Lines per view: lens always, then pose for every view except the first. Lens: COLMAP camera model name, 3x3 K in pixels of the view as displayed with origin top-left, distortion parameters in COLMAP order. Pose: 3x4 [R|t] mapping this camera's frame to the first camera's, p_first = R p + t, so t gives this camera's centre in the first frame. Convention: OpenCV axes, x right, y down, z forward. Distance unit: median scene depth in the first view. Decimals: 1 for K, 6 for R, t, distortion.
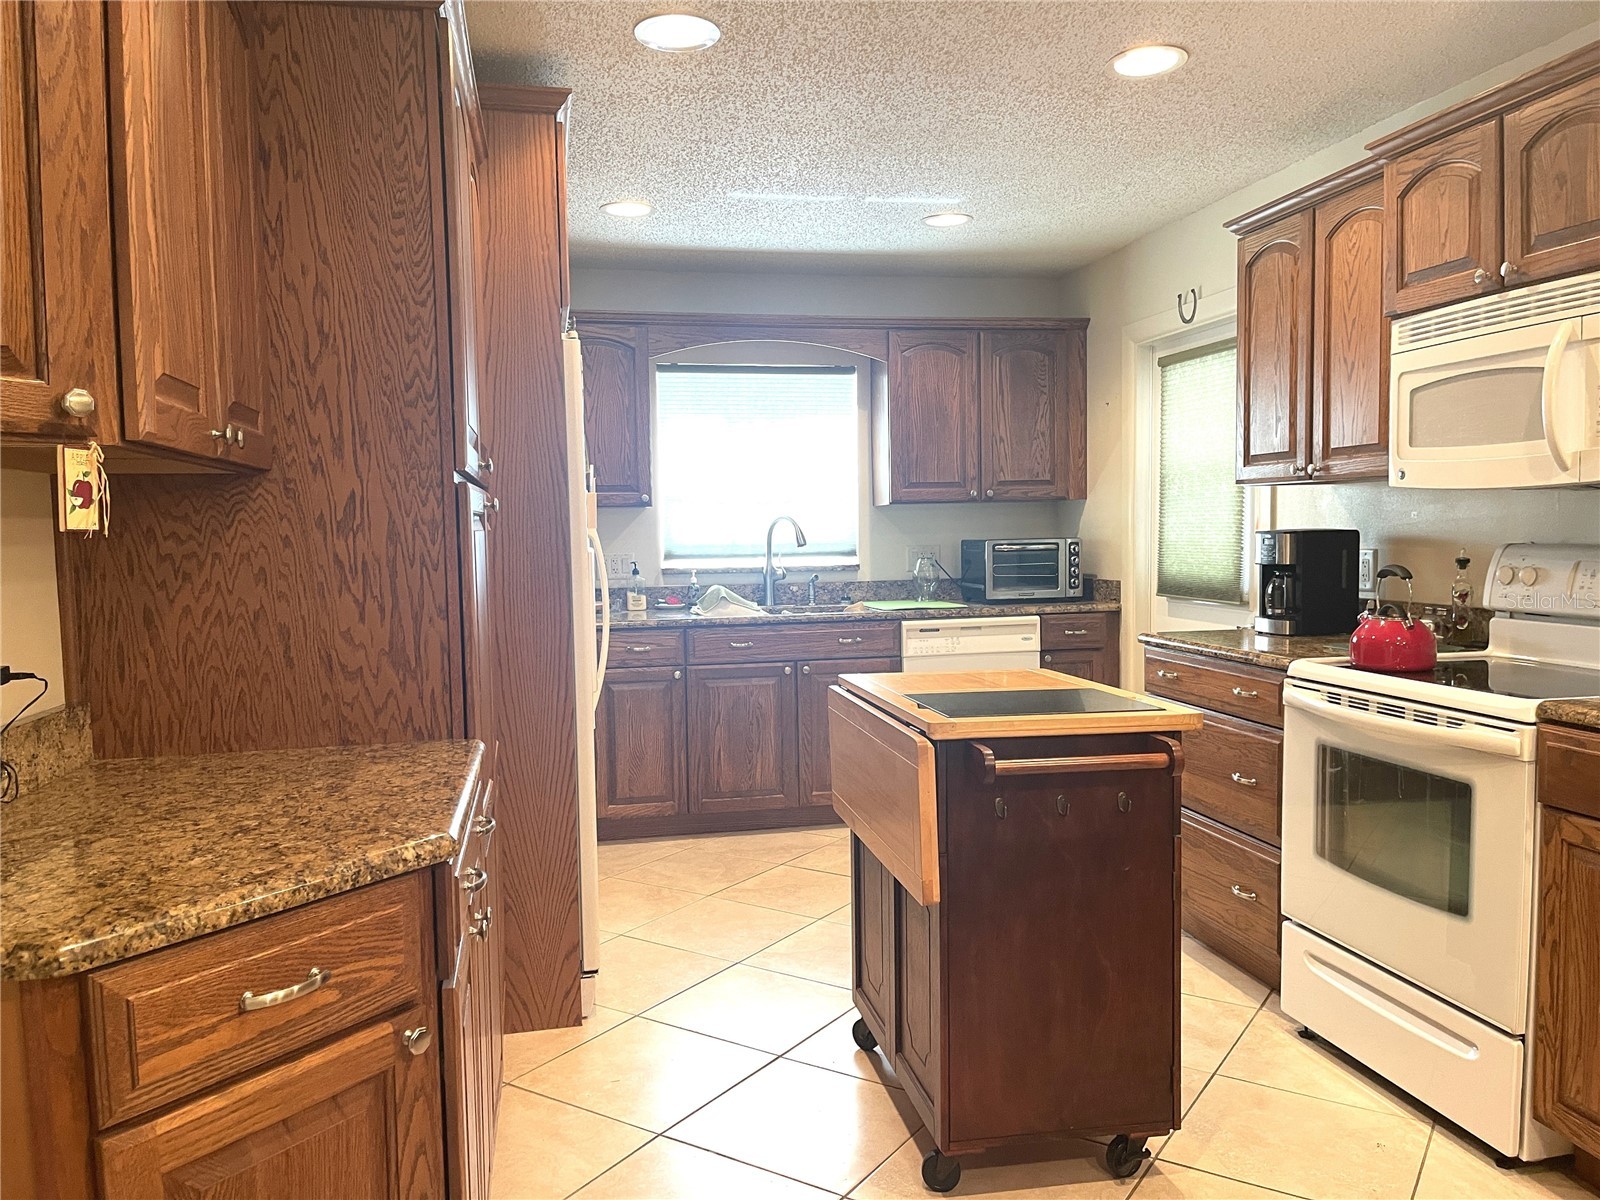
lens RADIAL K [[1214.6, 0, 802.7], [0, 1214.6, 606.7], [0, 0, 1]] dist [0.064794, -0.089156]
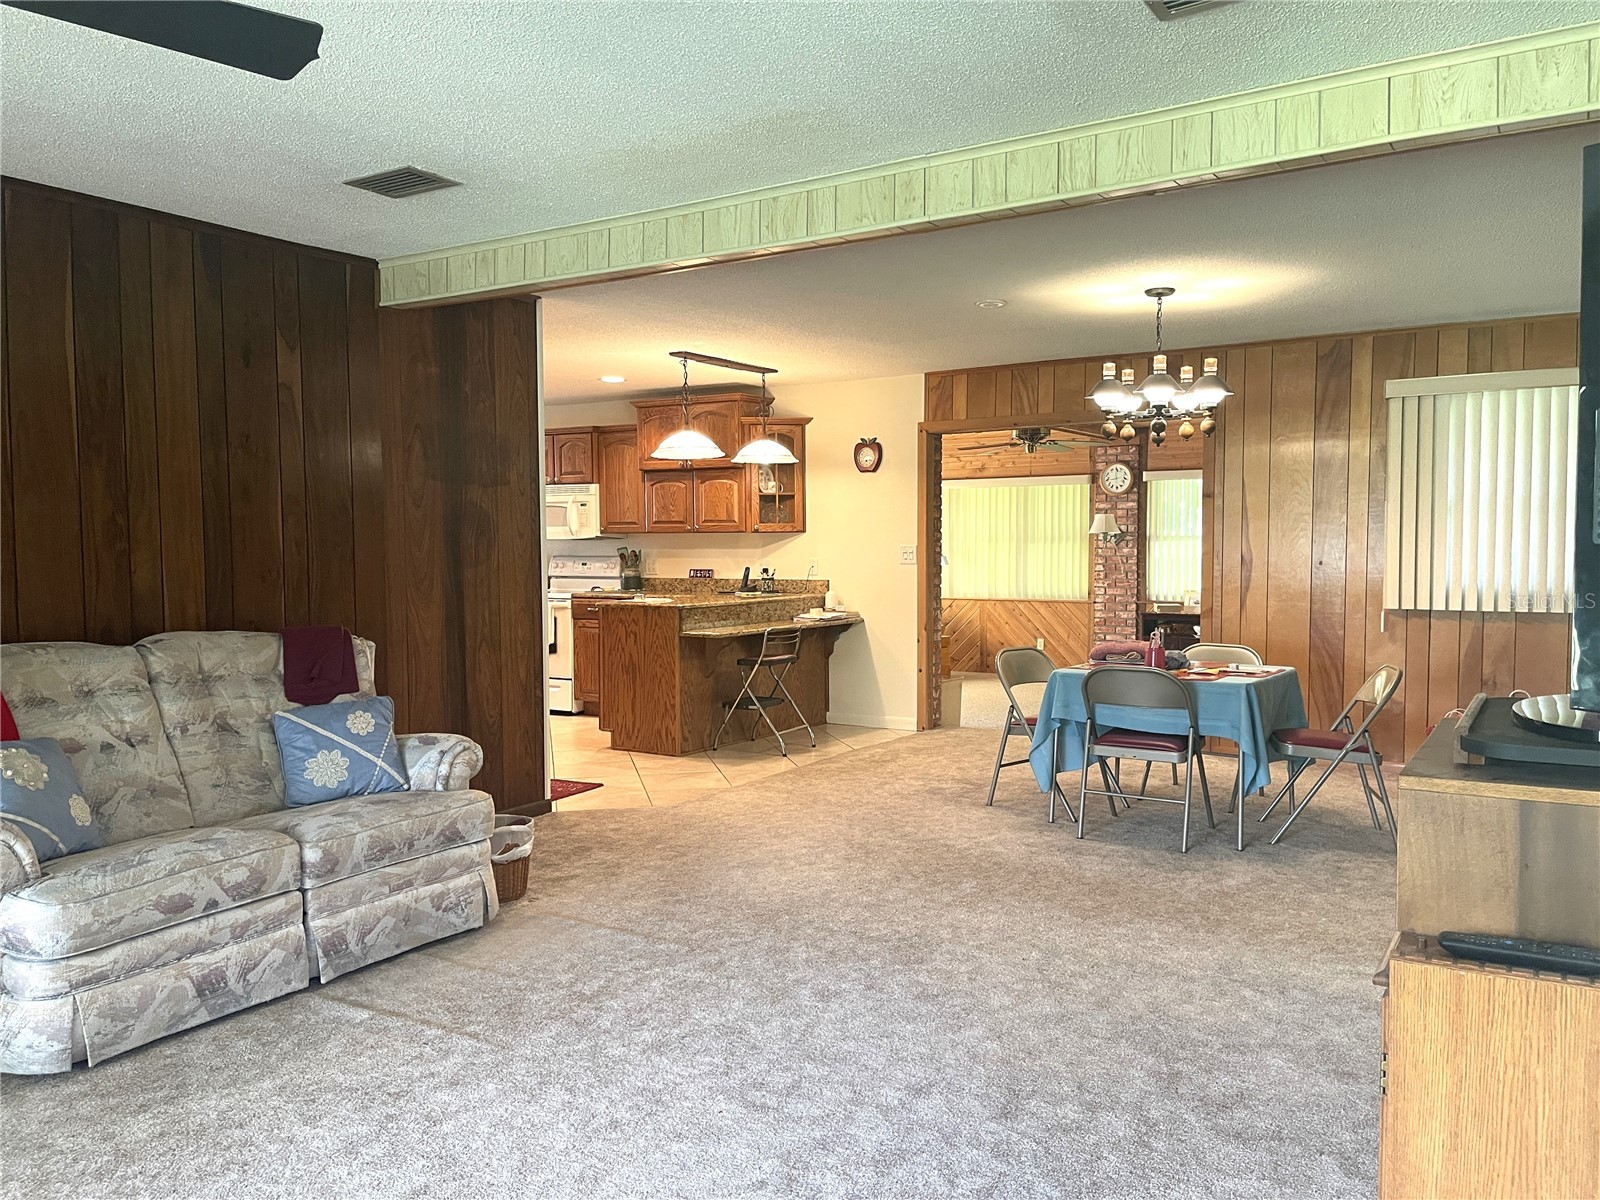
lens RADIAL K [[1214.6, 0, 808.4], [0, 1214.6, 610.9], [0, 0, 1]] dist [0.064794, -0.089156]
pose [[0.700355, -0.025143, 0.713352, -0.861392], [0.039570, 0.999210, -0.003632, 0.091069], [-0.712697, 0.030771, 0.700796, -1.185444]]
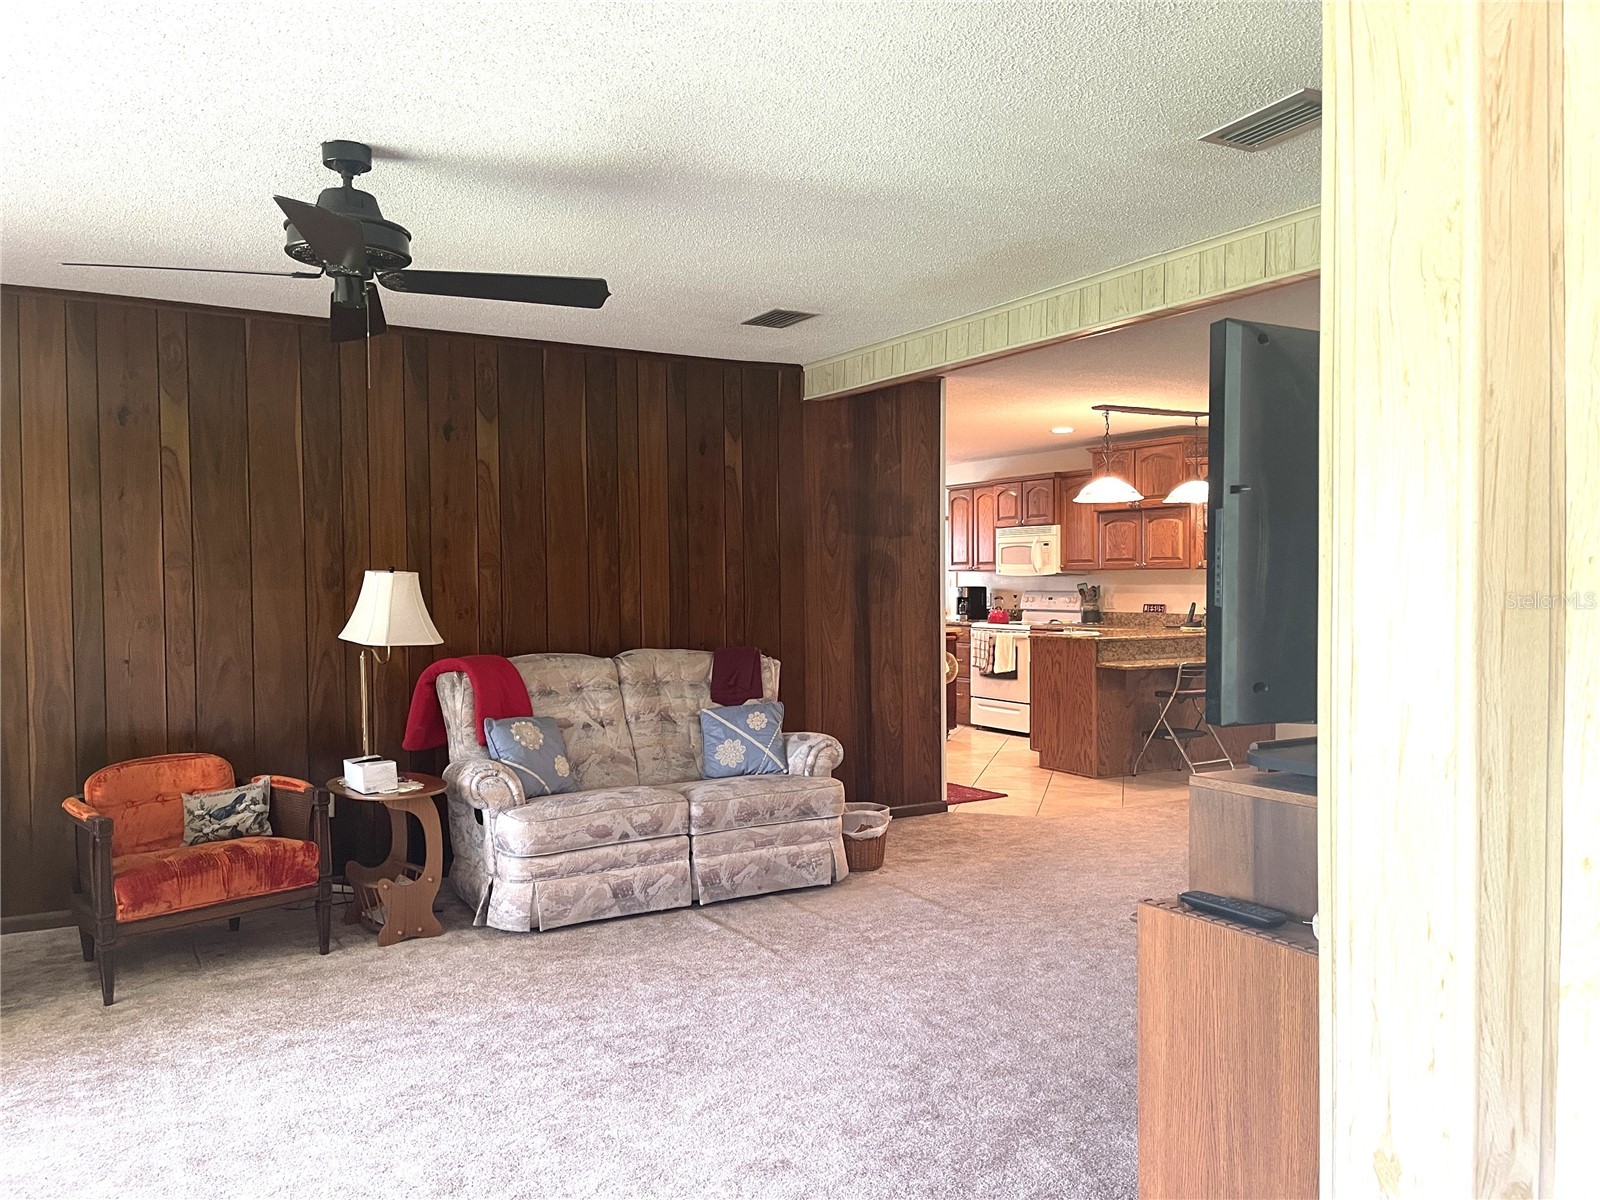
lens RADIAL K [[1214.6, 0, 797.3], [0, 1214.6, 602.4], [0, 0, 1]] dist [0.064794, -0.089156]
pose [[0.952603, 0.003905, 0.304191, -0.773903], [0.011248, 0.998782, -0.048046, 0.099175], [-0.304008, 0.049191, 0.951399, -1.472216]]
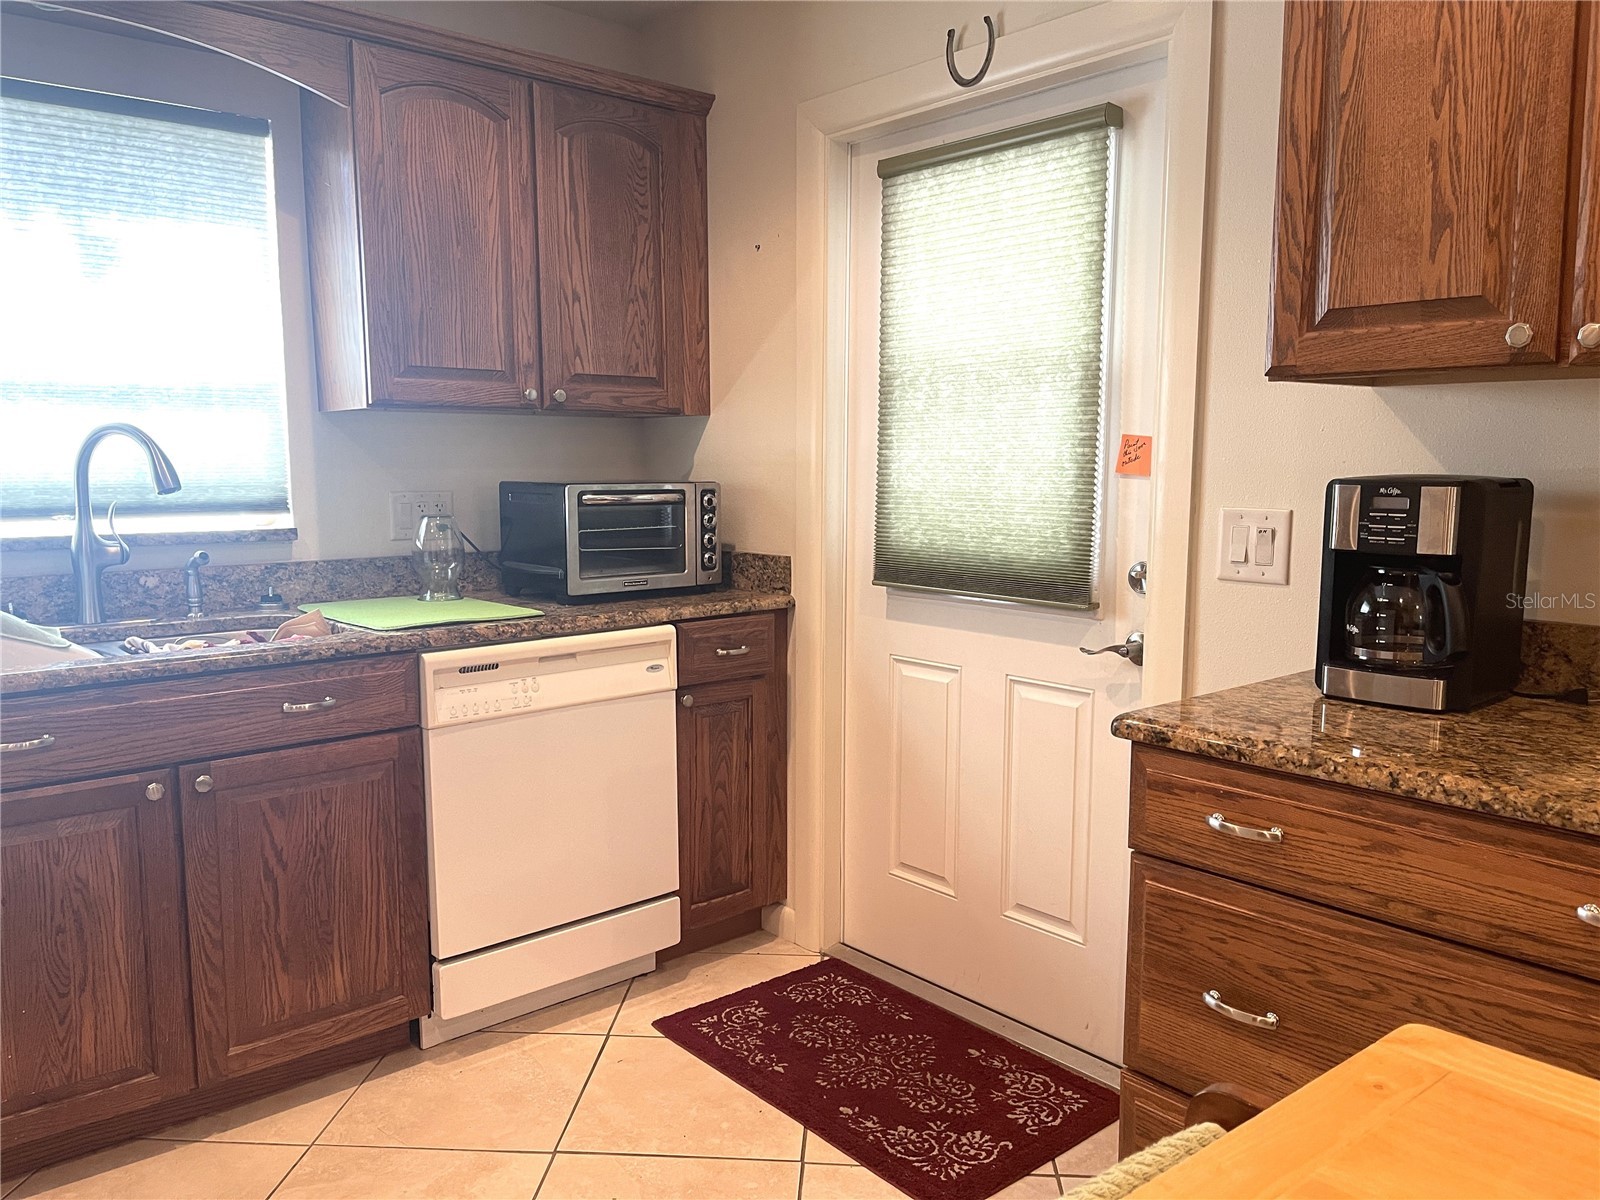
lens RADIAL K [[1214.6, 0, 804.0], [0, 1214.6, 614.6], [0, 0, 1]] dist [0.064794, -0.089156]
pose [[0.871660, -0.043322, 0.488192, -0.020415], [0.014143, 0.997894, 0.063301, -0.030755], [-0.489906, -0.048272, 0.870438, 0.497937]]
